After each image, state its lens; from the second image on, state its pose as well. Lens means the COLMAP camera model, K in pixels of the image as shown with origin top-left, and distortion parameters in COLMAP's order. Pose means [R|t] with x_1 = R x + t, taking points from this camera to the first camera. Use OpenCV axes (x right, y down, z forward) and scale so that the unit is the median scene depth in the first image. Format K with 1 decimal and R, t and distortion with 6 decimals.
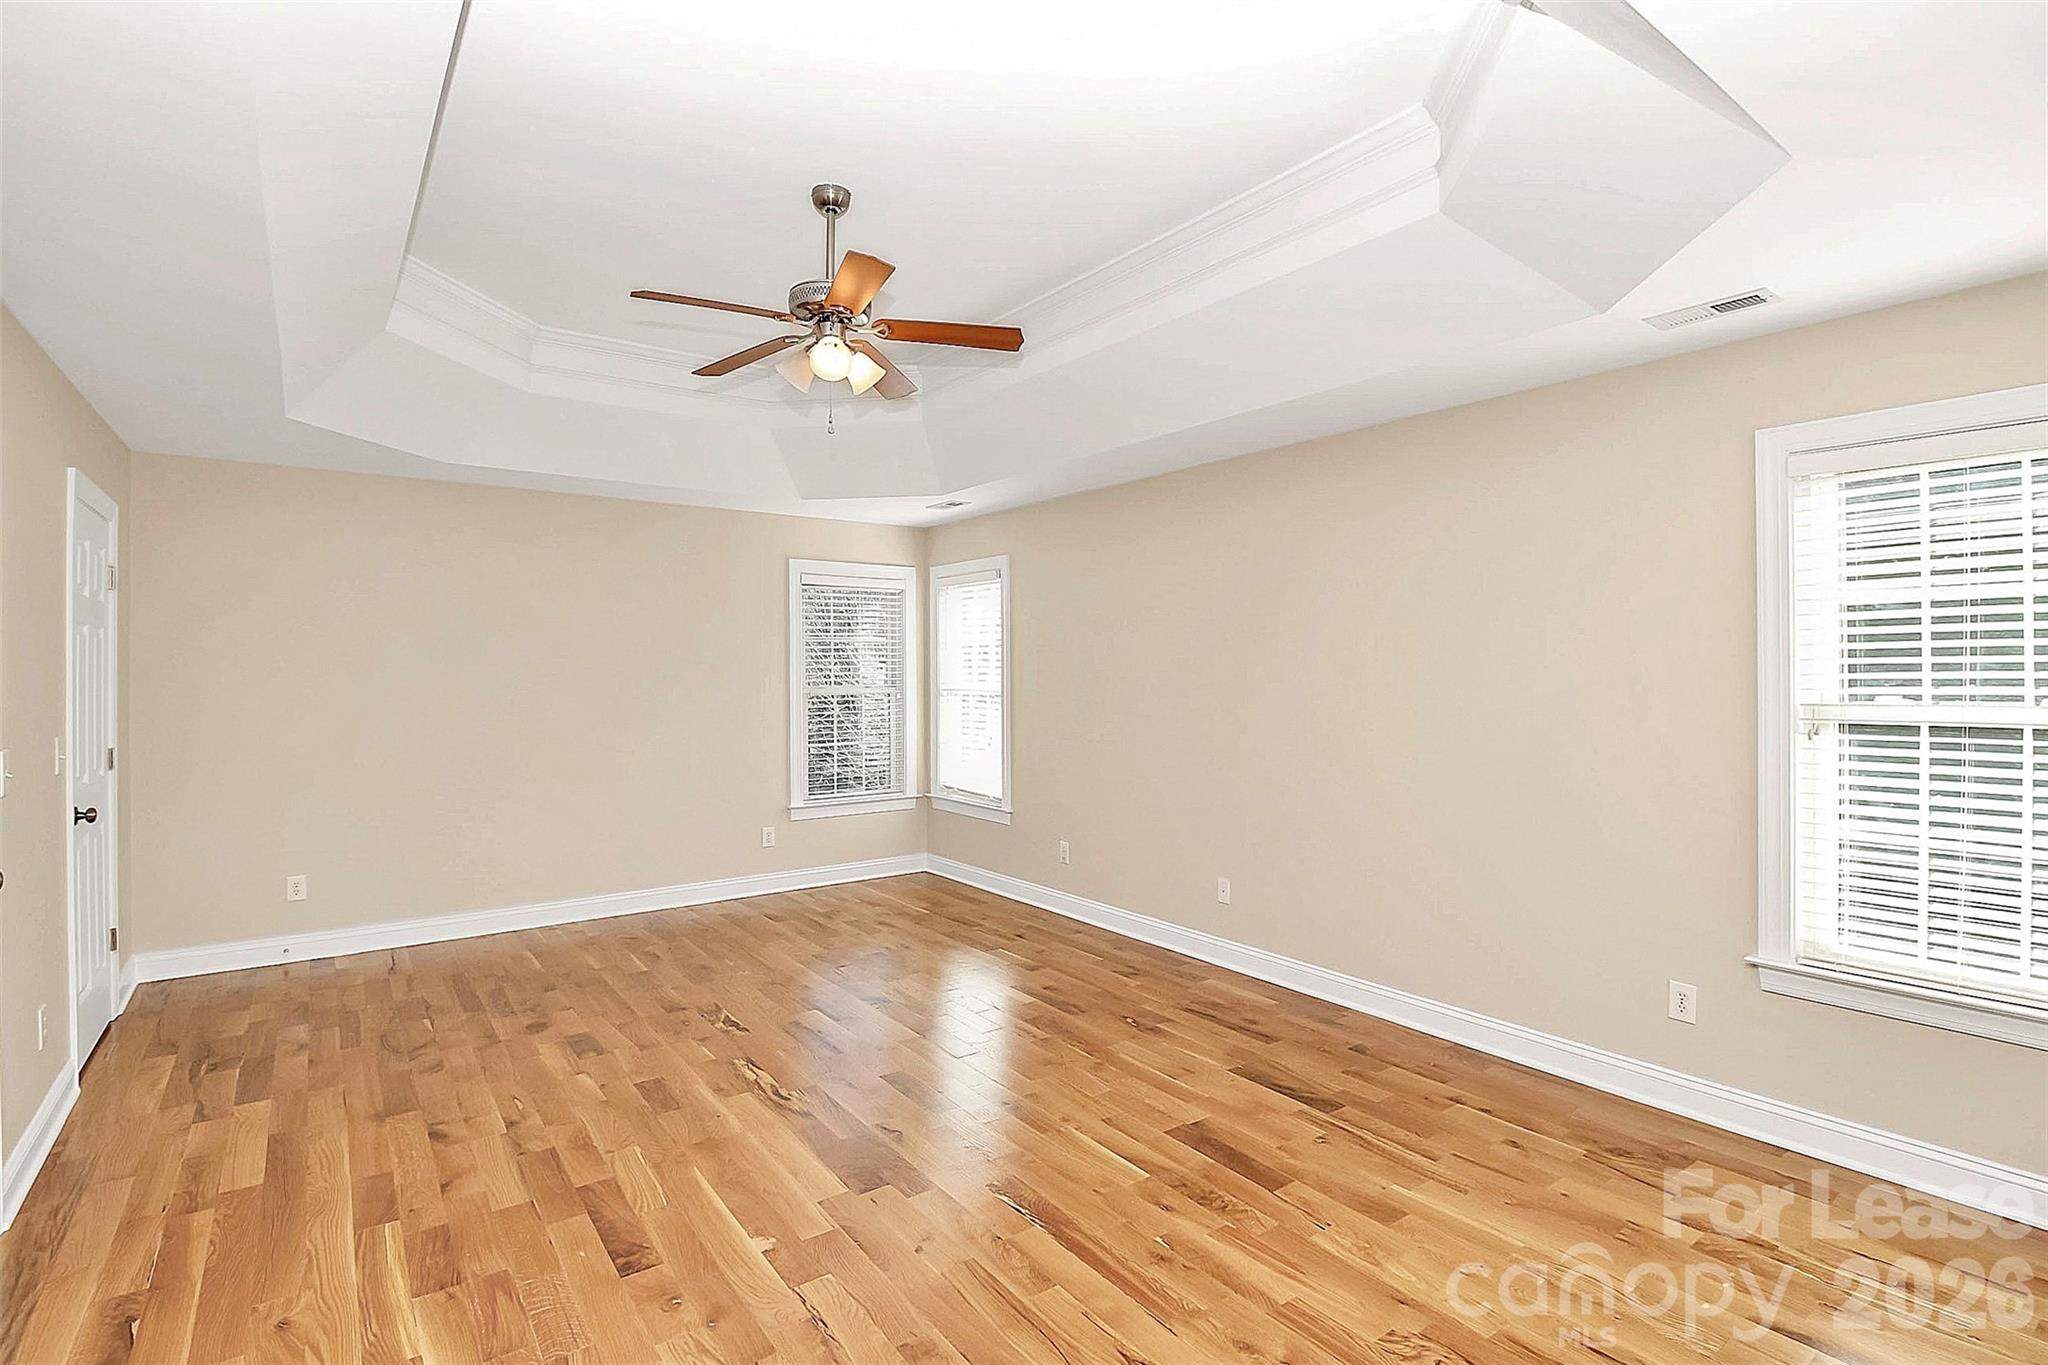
lens RADIAL K [[954.6, 0, 1021.8], [0, 954.6, 667.7], [0, 0, 1]] dist [0.002995, -0.010637]
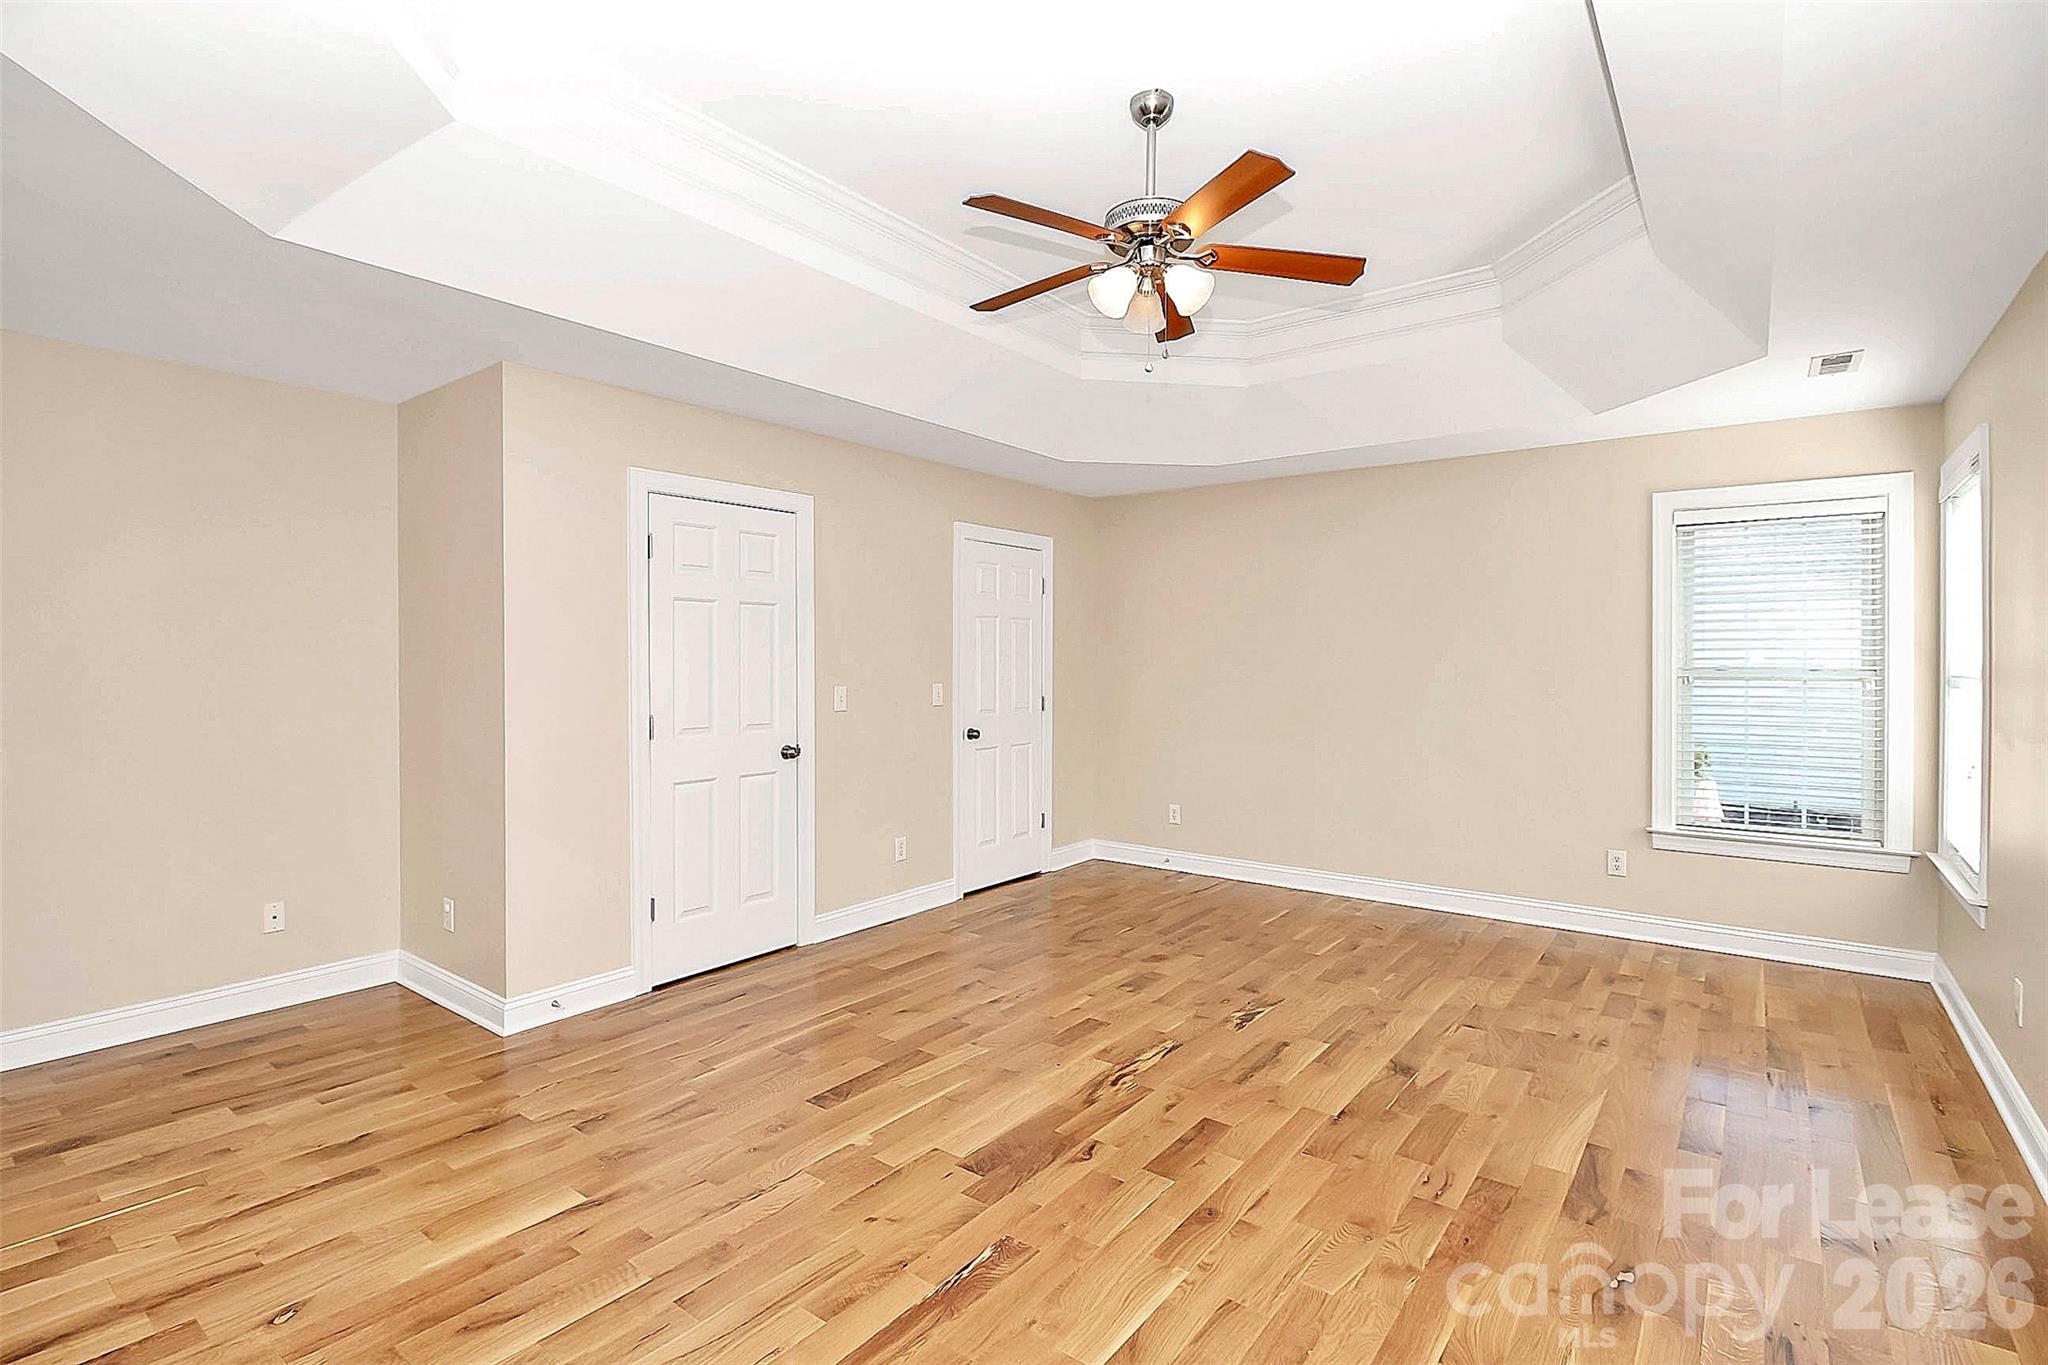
lens RADIAL K [[954.6, 0, 1021.8], [0, 954.6, 667.7], [0, 0, 1]] dist [0.002995, -0.010637]
pose [[0.291591, 0.011024, -0.956480, 0.584601], [0.000719, 0.999931, 0.011743, 0.021138], [0.956543, -0.004112, 0.291563, 0.581140]]
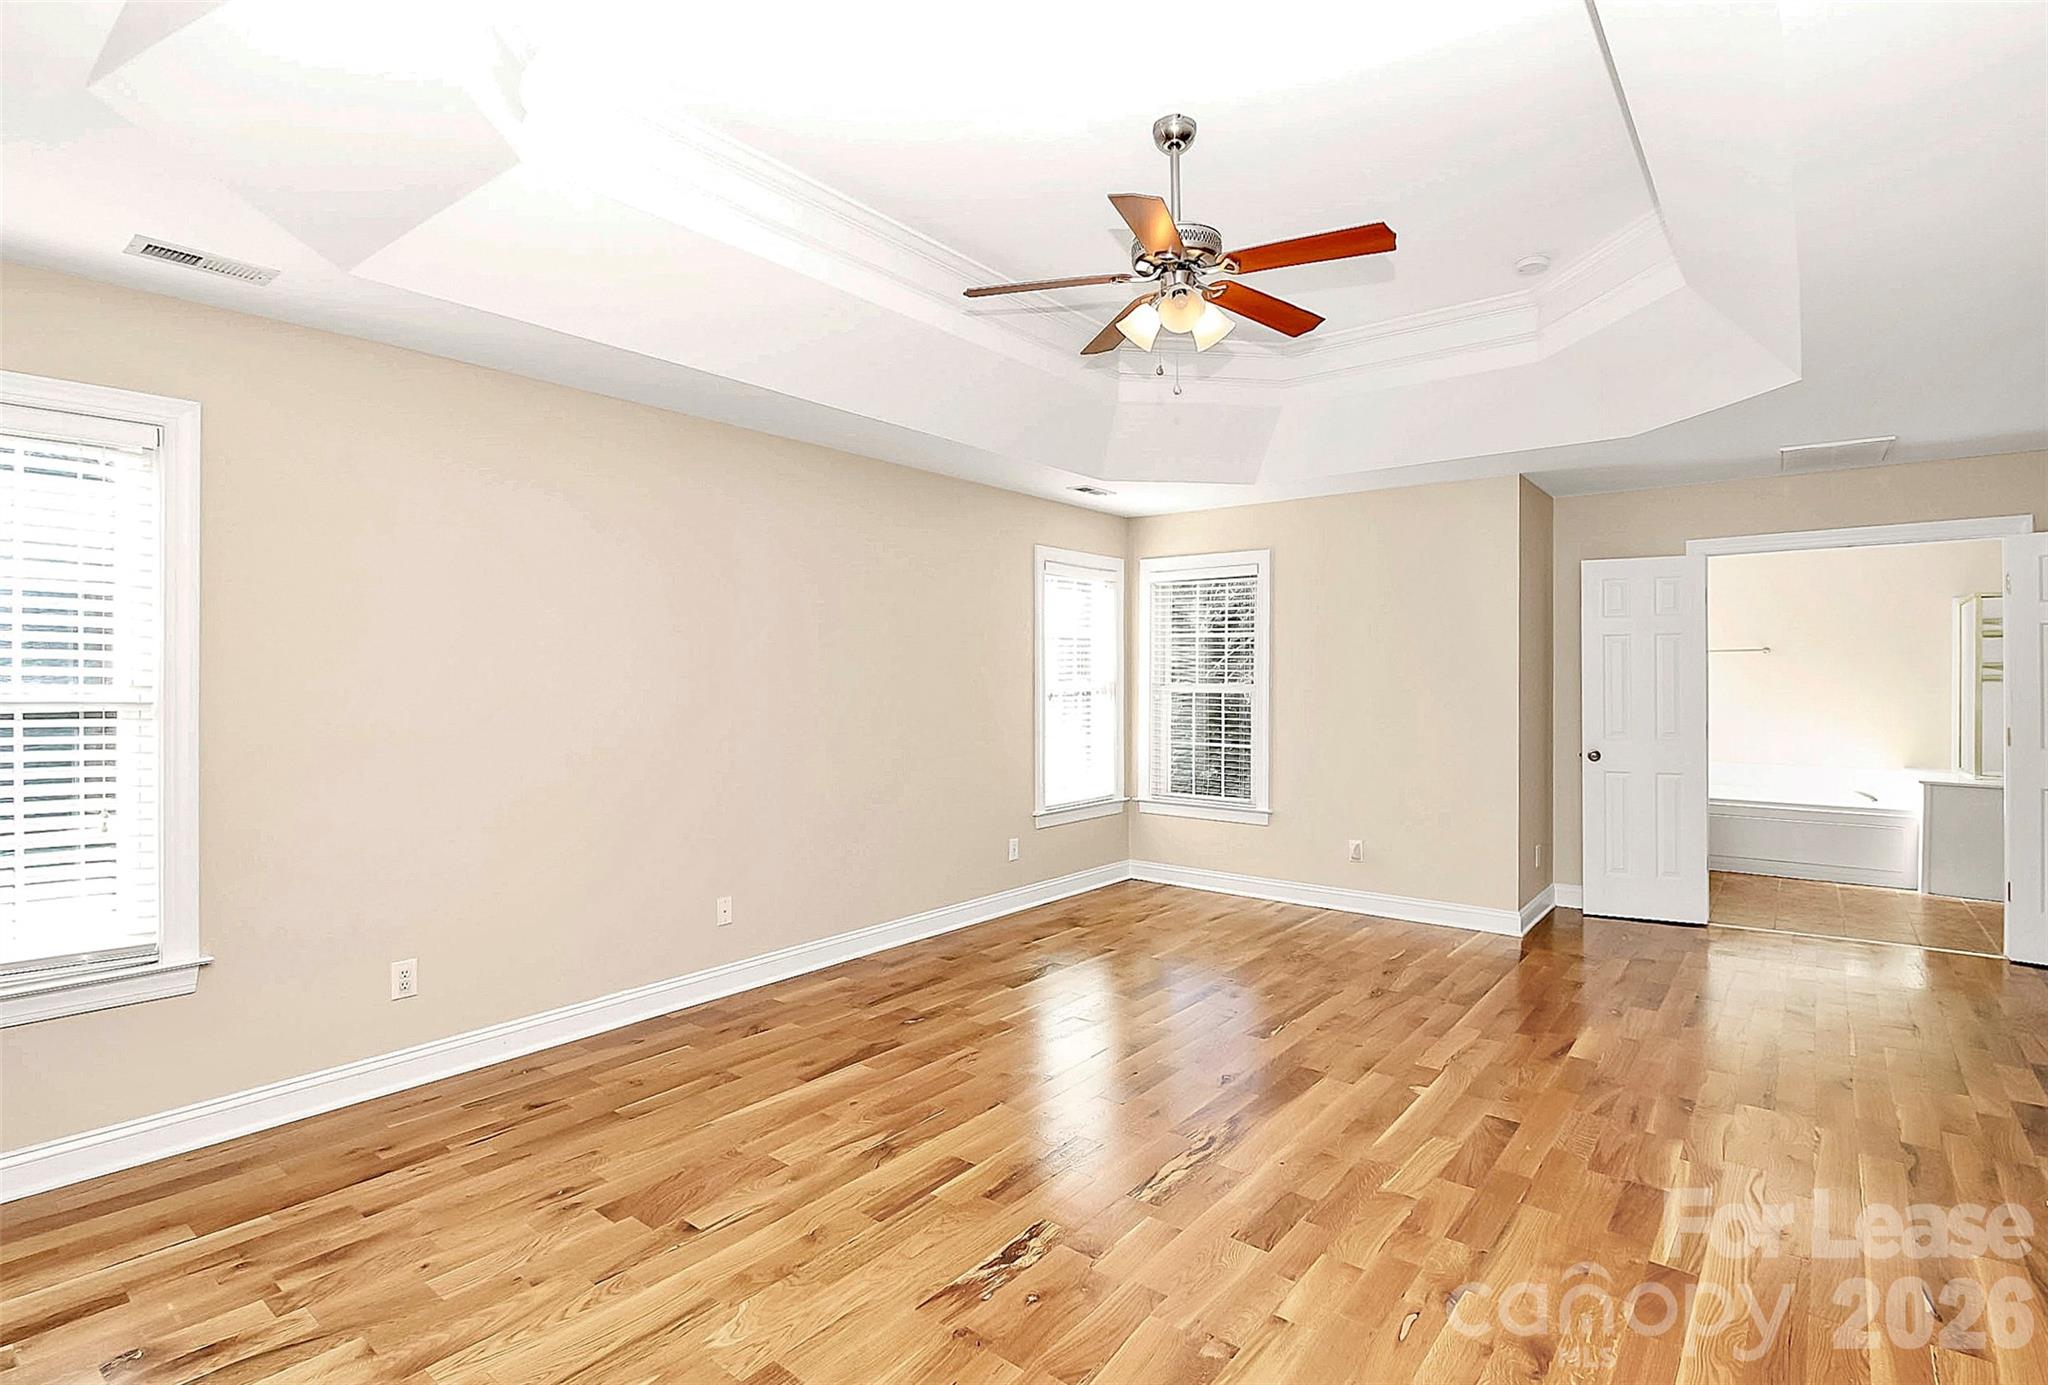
lens RADIAL K [[1010.1, 0, 1002.9], [0, 1010.1, 681.6], [0, 0, 1]] dist [-0.004392, -0.000862]
pose [[-0.250009, -0.000986, 0.968243, -1.013004], [-0.002400, 0.999997, 0.000399, 0.024915], [-0.968241, -0.002224, -0.250010, 1.304891]]
